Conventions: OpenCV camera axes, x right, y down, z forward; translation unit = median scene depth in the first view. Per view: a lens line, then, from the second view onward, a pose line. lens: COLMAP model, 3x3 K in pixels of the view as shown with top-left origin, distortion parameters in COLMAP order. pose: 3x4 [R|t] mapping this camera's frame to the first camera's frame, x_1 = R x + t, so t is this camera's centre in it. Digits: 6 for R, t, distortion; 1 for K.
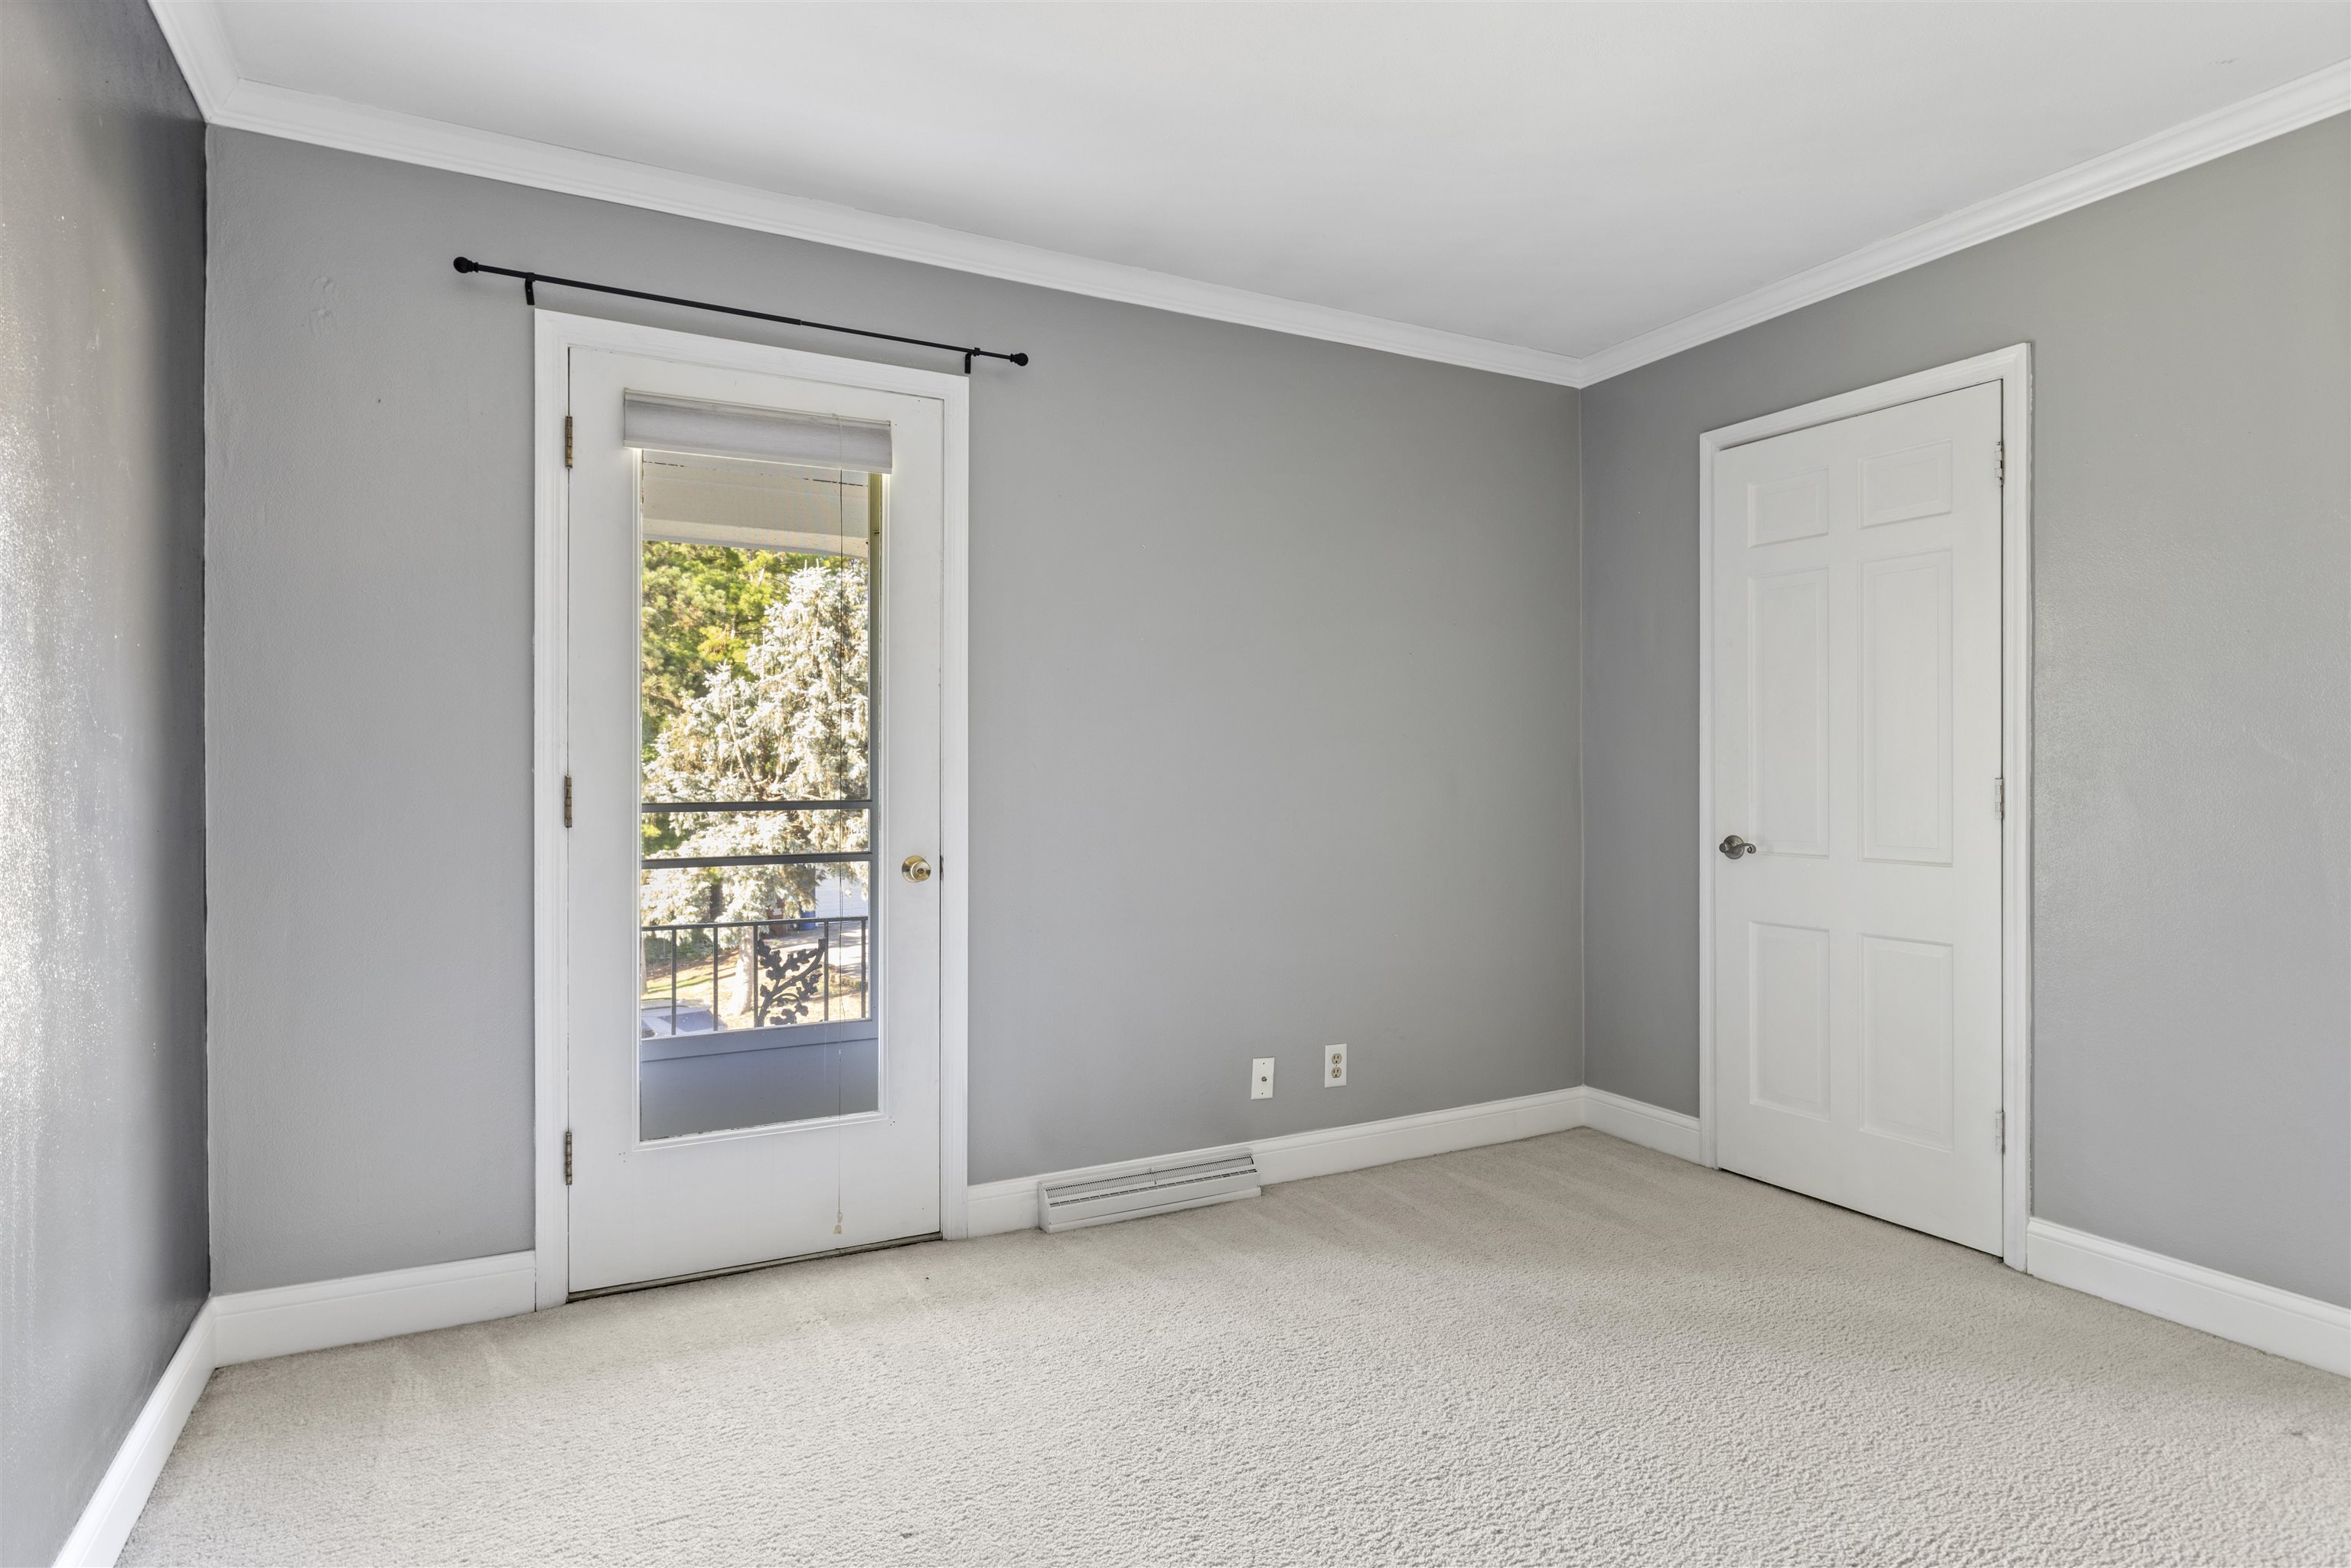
lens RADIAL K [[1282.2, 0, 1183.0], [0, 1282.2, 776.6], [0, 0, 1]] dist [0.002539, -0.001549]
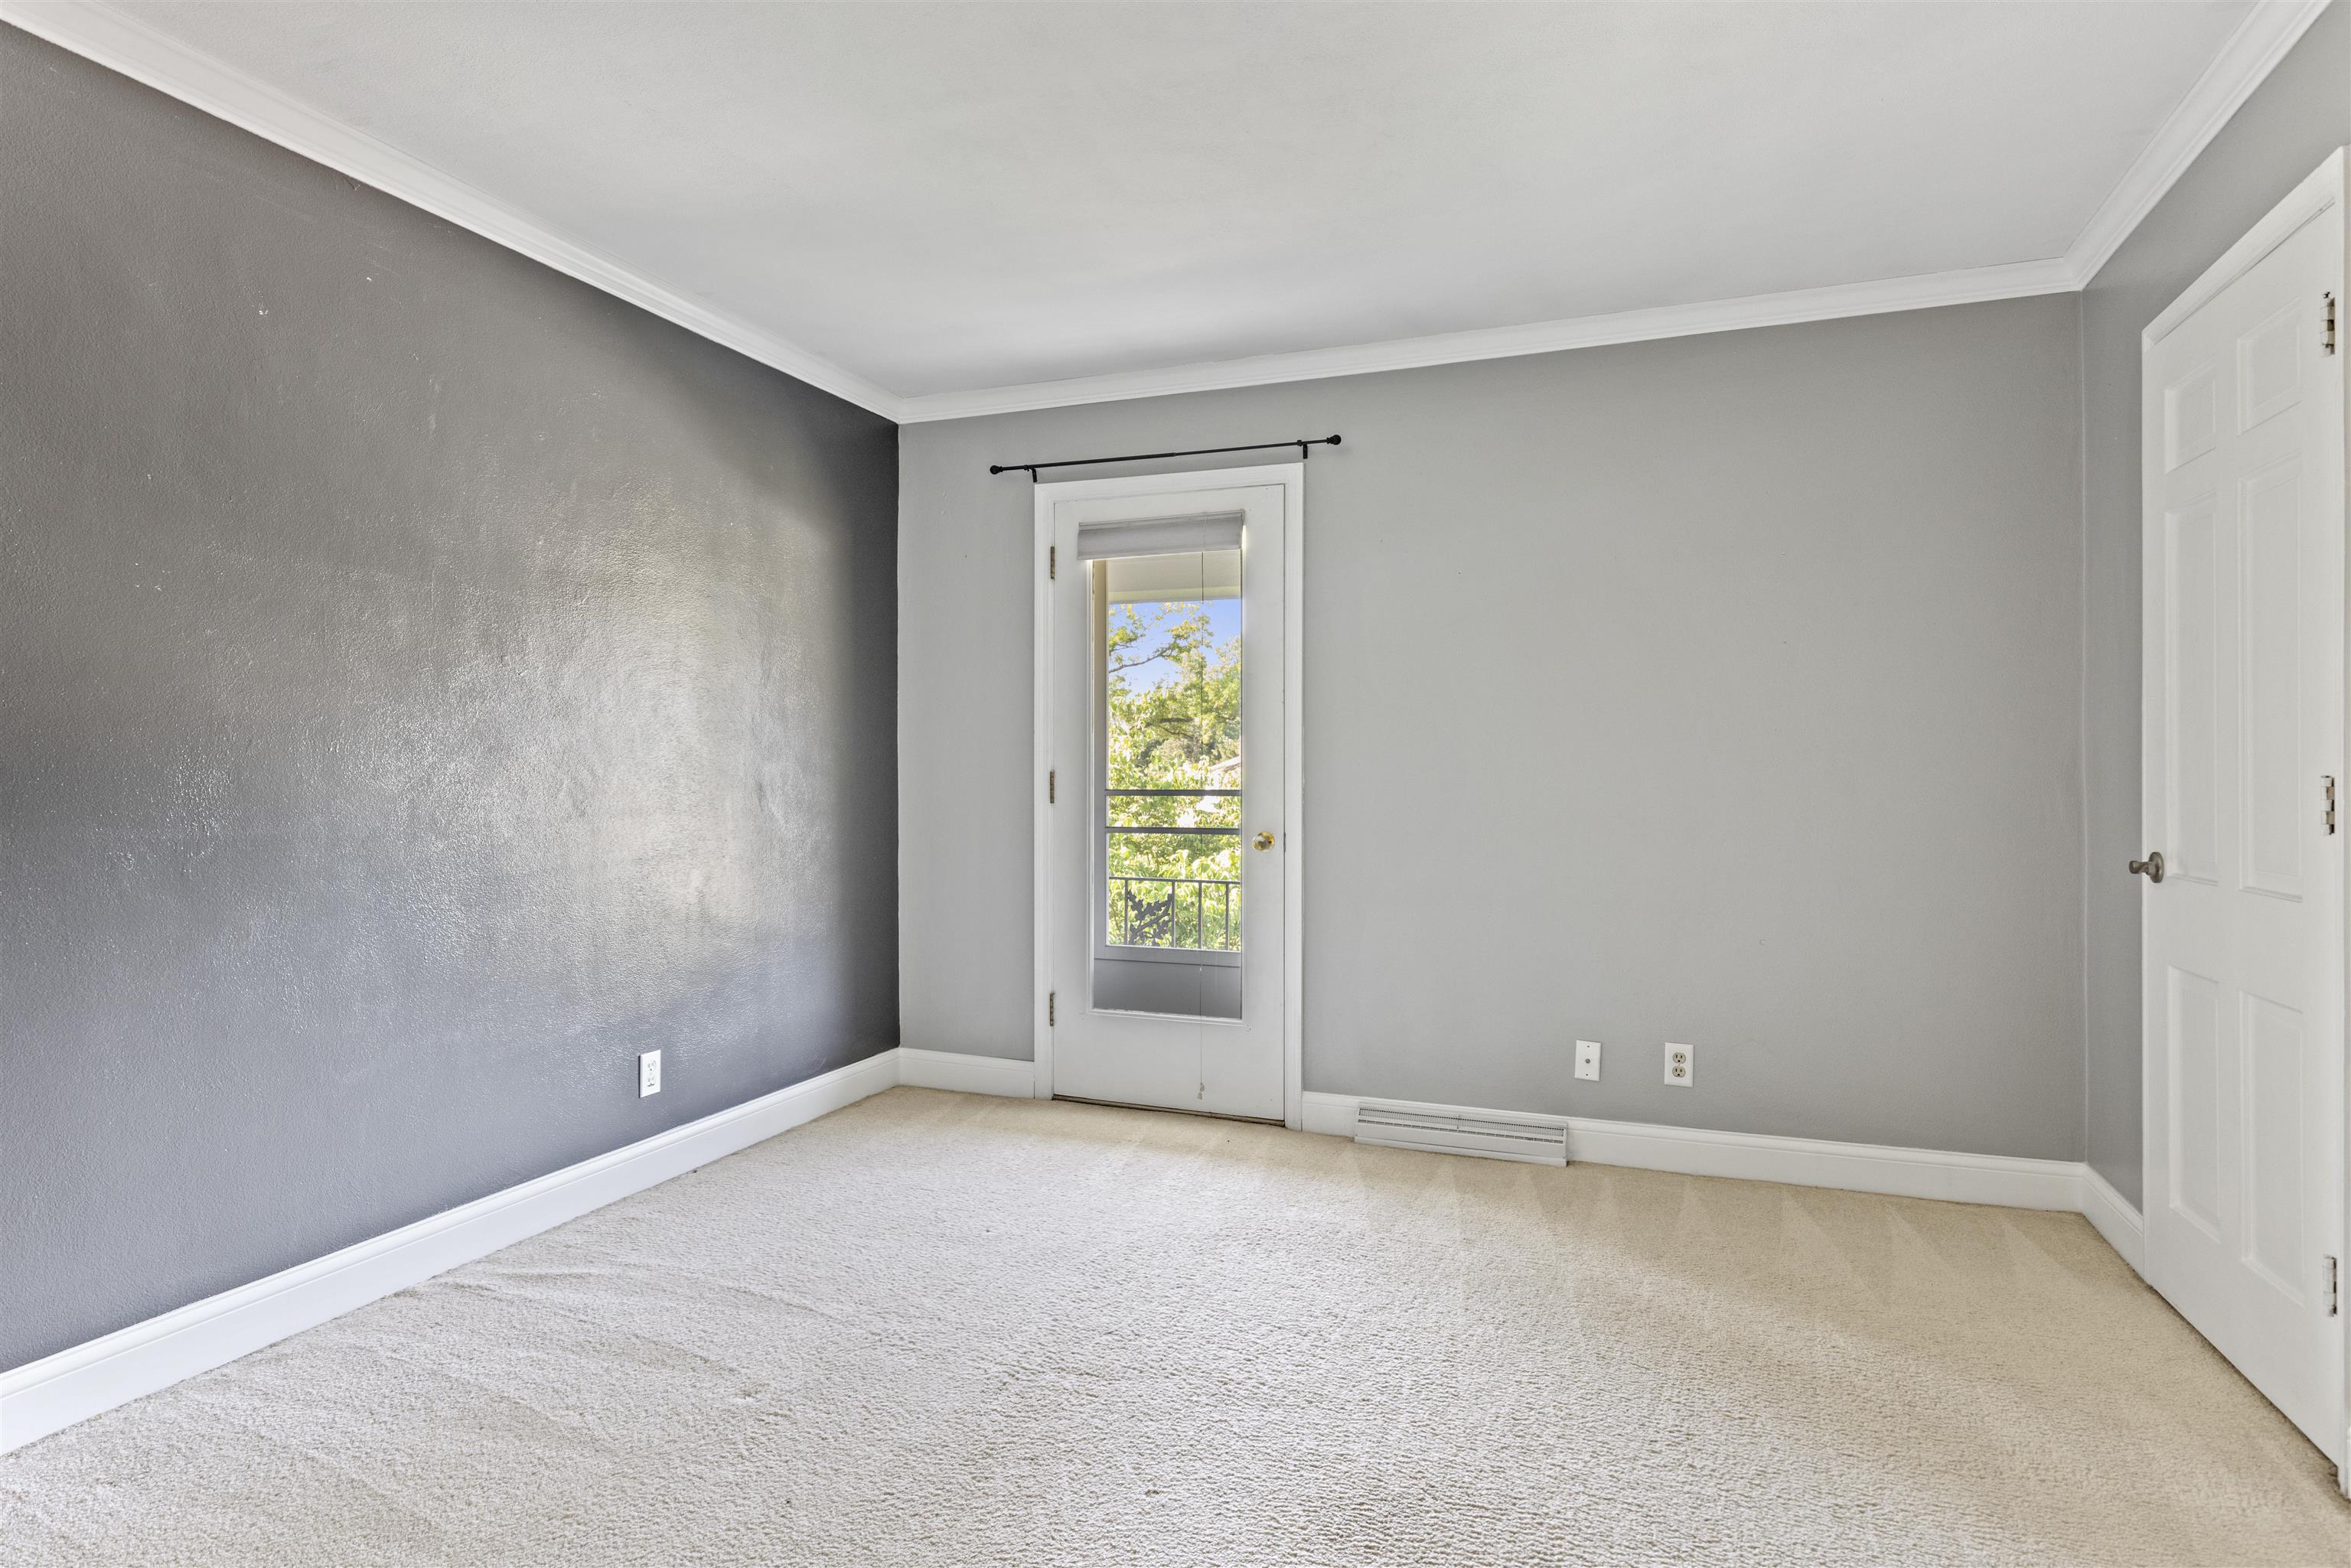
lens RADIAL K [[1282.2, 0, 1183.3], [0, 1282.2, 779.3], [0, 0, 1]] dist [0.002539, -0.001549]
pose [[0.649626, 0.005670, -0.760233, 0.740817], [-0.003810, 0.999984, 0.004202, 0.001496], [0.760244, 0.000167, 0.649637, 0.073345]]
